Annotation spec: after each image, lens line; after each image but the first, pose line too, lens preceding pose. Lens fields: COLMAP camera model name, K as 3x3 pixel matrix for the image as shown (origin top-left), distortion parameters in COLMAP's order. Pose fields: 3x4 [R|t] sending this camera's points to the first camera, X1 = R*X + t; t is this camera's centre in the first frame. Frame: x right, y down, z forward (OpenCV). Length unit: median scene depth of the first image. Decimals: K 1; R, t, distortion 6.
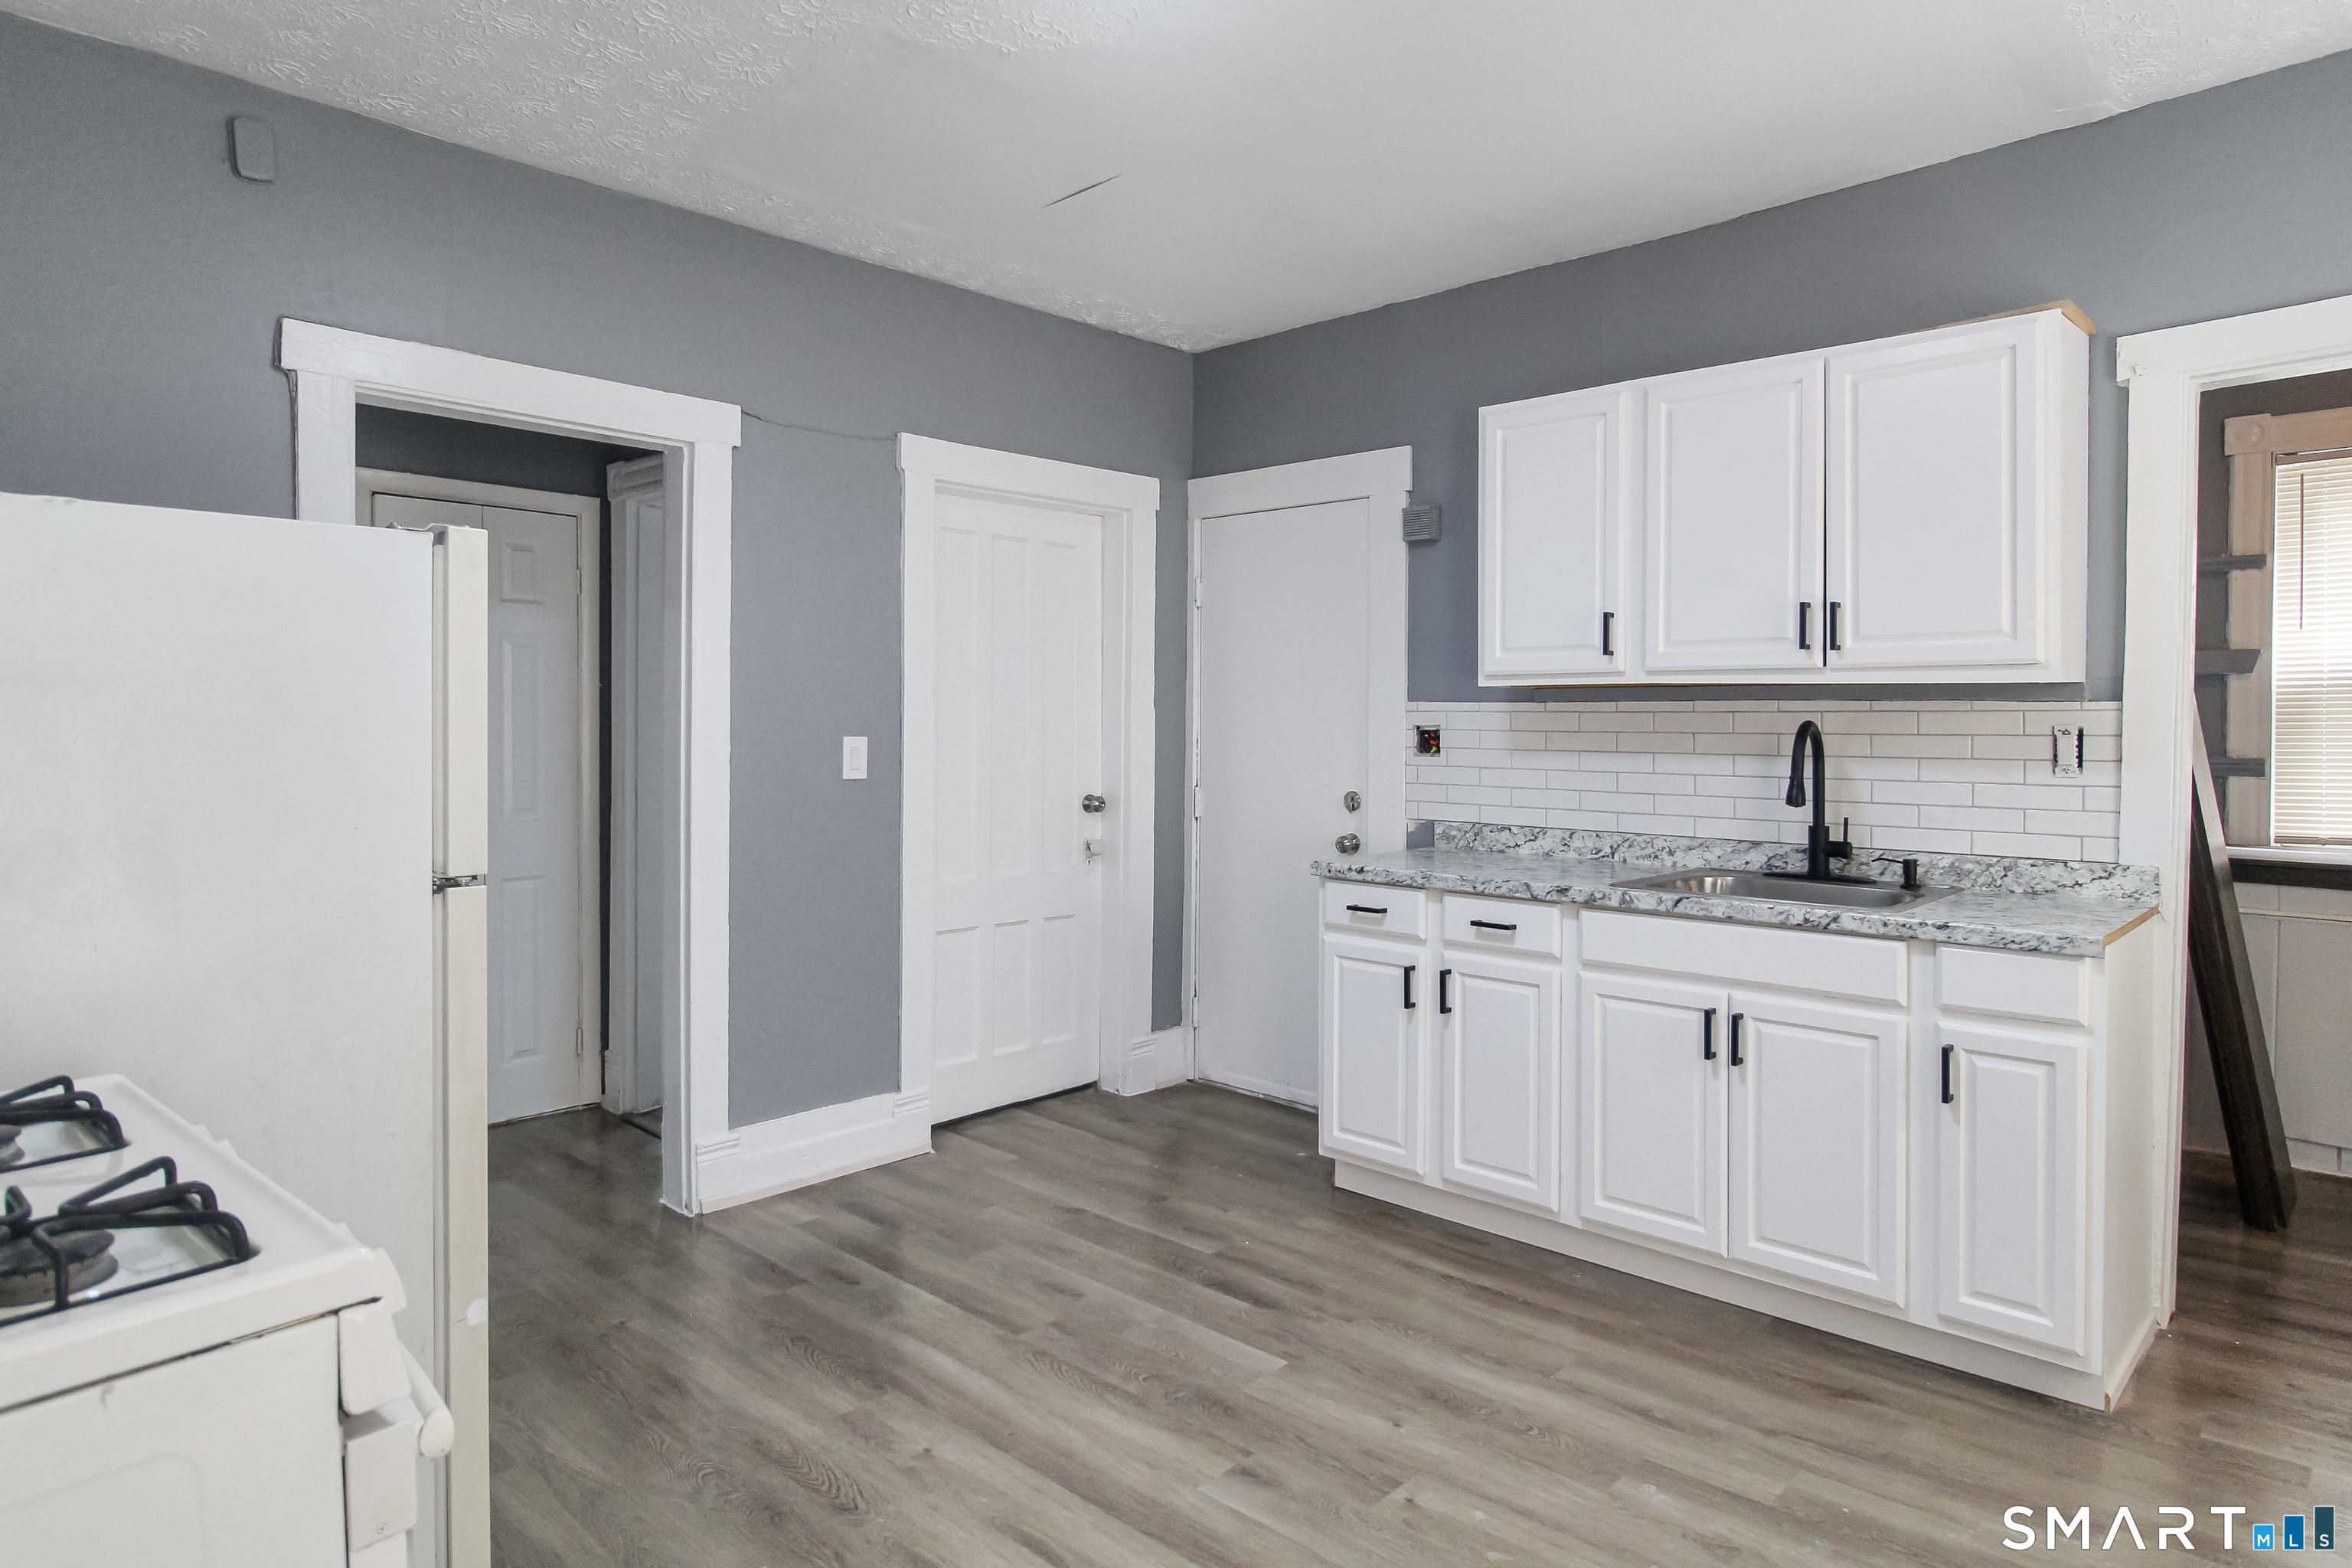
lens RADIAL K [[1395.2, 0, 1180.3], [0, 1395.2, 723.1], [0, 0, 1]] dist [-0.004029, -0.001464]
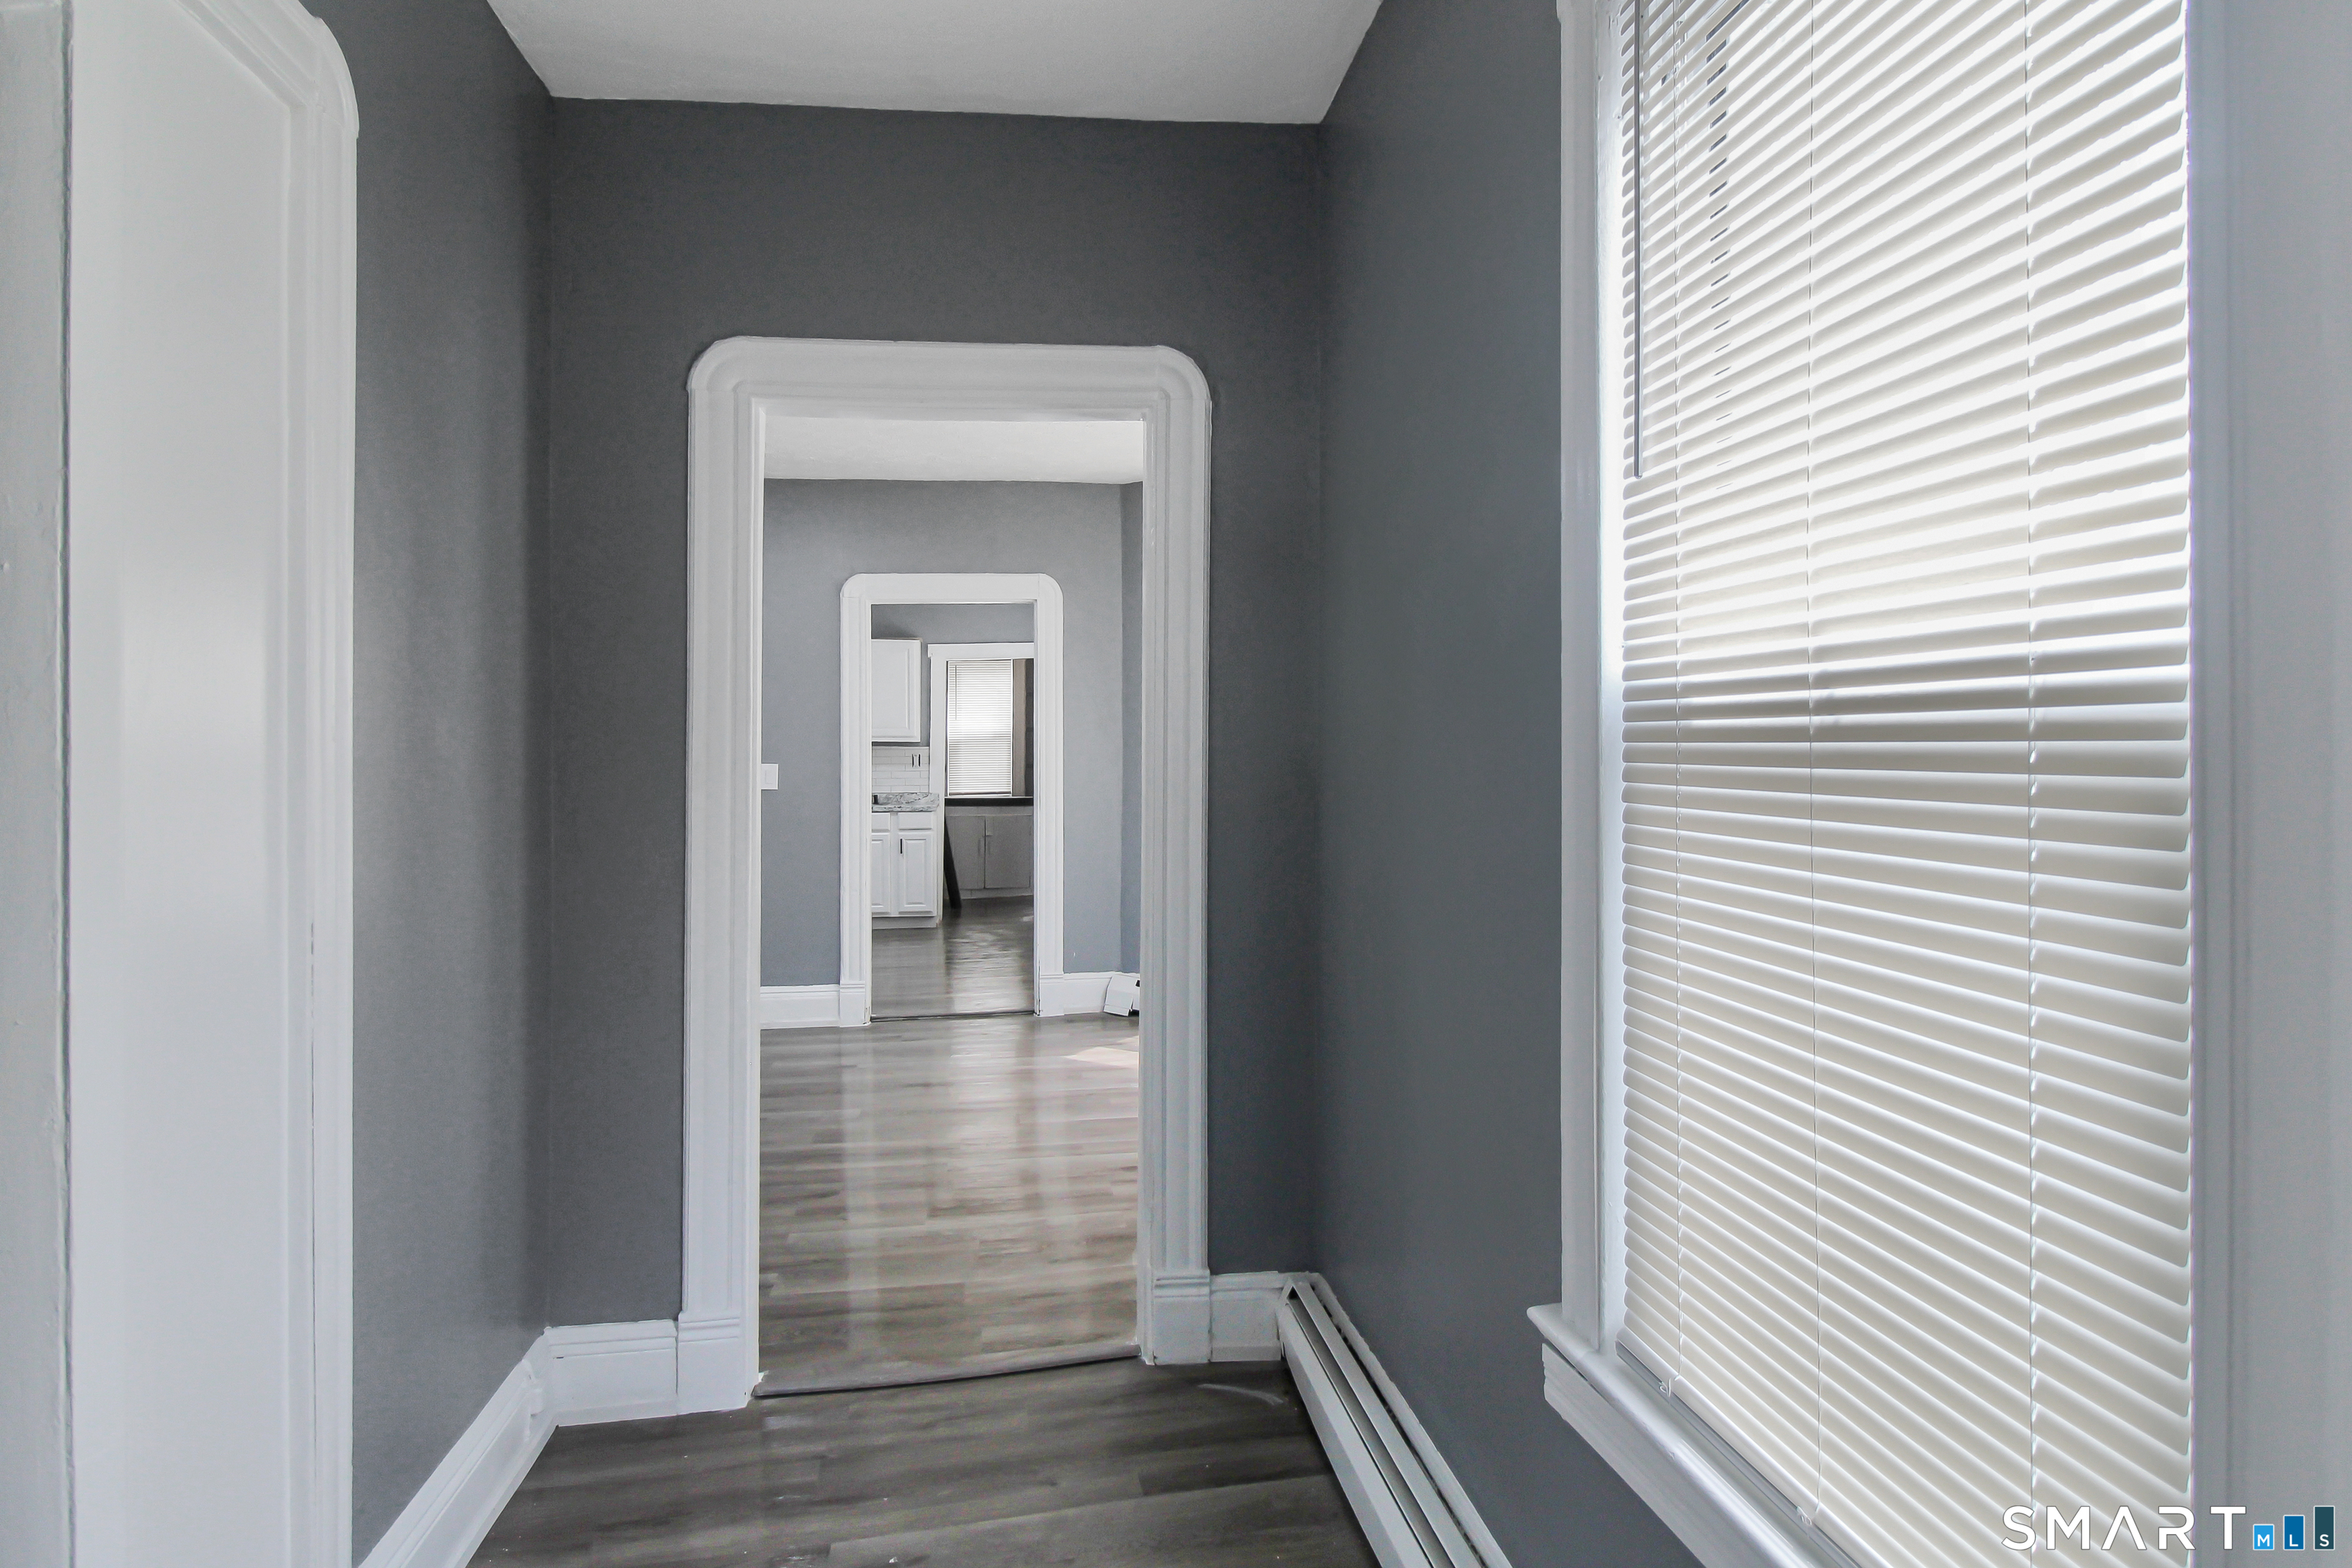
lens RADIAL K [[1395.2, 0, 1180.3], [0, 1395.2, 723.1], [0, 0, 1]] dist [-0.004029, -0.001464]
pose [[0.637446, 0.000684, 0.770495, -1.757450], [0.015907, 0.999775, -0.014048, -0.016811], [-0.770331, 0.021211, 0.637292, -1.868460]]
